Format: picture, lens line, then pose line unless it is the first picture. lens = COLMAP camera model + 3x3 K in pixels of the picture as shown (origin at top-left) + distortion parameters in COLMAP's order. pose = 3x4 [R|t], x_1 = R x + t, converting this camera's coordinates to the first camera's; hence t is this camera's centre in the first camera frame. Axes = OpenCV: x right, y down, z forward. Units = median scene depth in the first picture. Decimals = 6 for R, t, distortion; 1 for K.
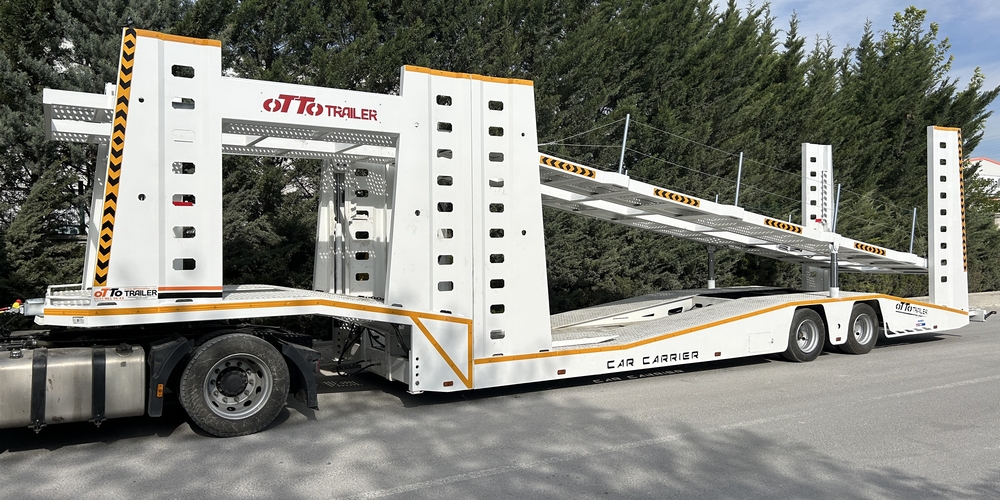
lens RADIAL K [[744.5, 0, 501.7], [0, 744.5, 249.0], [0, 0, 1]] dist [0.047058, -0.033415]
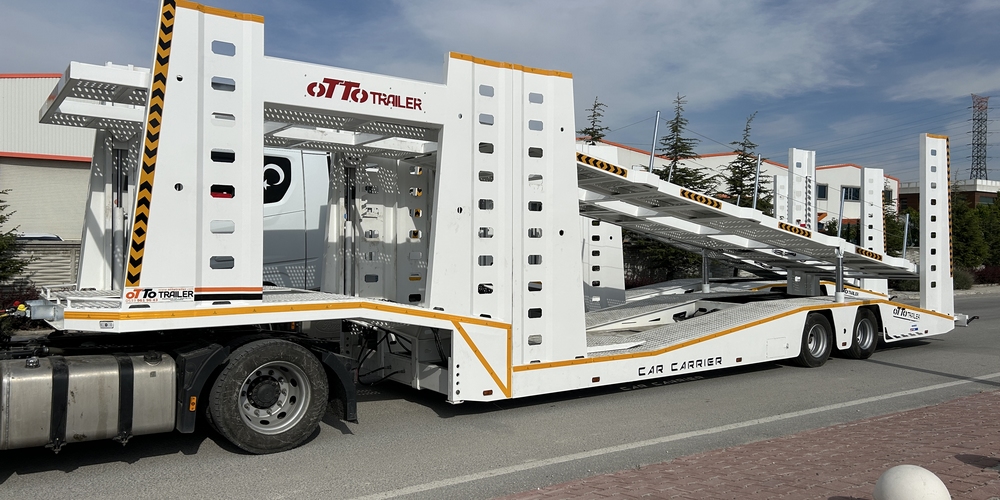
lens RADIAL K [[744.5, 0, 491.1], [0, 744.5, 249.3], [0, 0, 1]] dist [0.047058, -0.033415]
pose [[0.996331, 0.009731, 0.085031, -0.113849], [-0.009362, 0.999945, -0.004743, 0.003615], [-0.085072, 0.003930, 0.996367, 0.049033]]
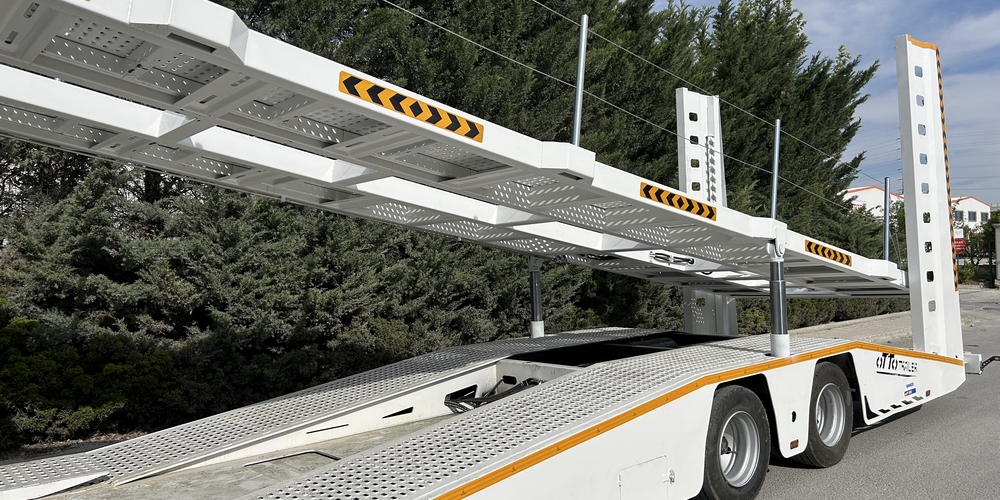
lens RADIAL K [[744.5, 0, 484.7], [0, 744.5, 246.2], [0, 0, 1]] dist [0.047058, -0.033415]
pose [[0.983525, -0.021017, 0.179547, 0.190648], [0.028741, 0.998765, -0.040529, 0.010516], [-0.178473, 0.045021, 0.982914, 0.614387]]
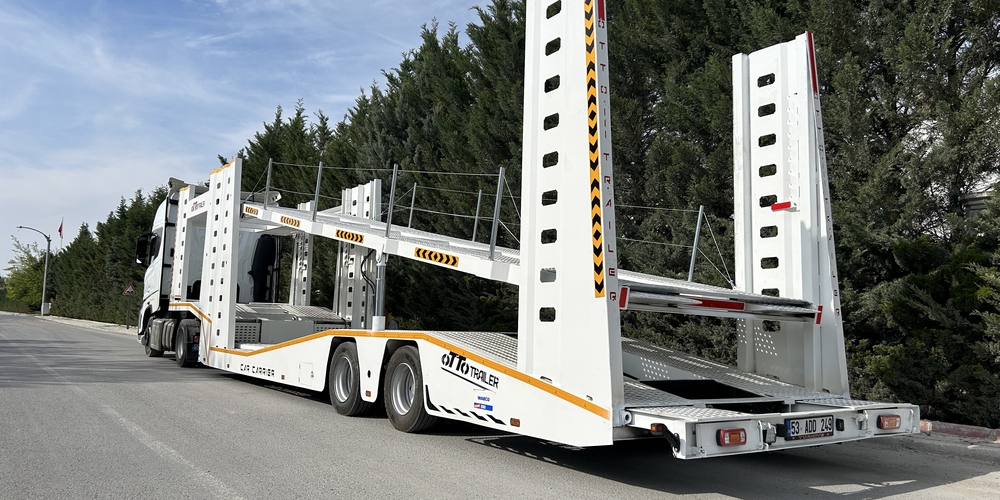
lens RADIAL K [[744.5, 0, 499.3], [0, 744.5, 245.4], [0, 0, 1]] dist [0.047058, -0.033415]
pose [[0.065292, -0.101303, -0.992711, 1.227075], [-0.046689, 0.993434, -0.104447, 0.057276], [0.996773, 0.053168, 0.060134, 1.159578]]
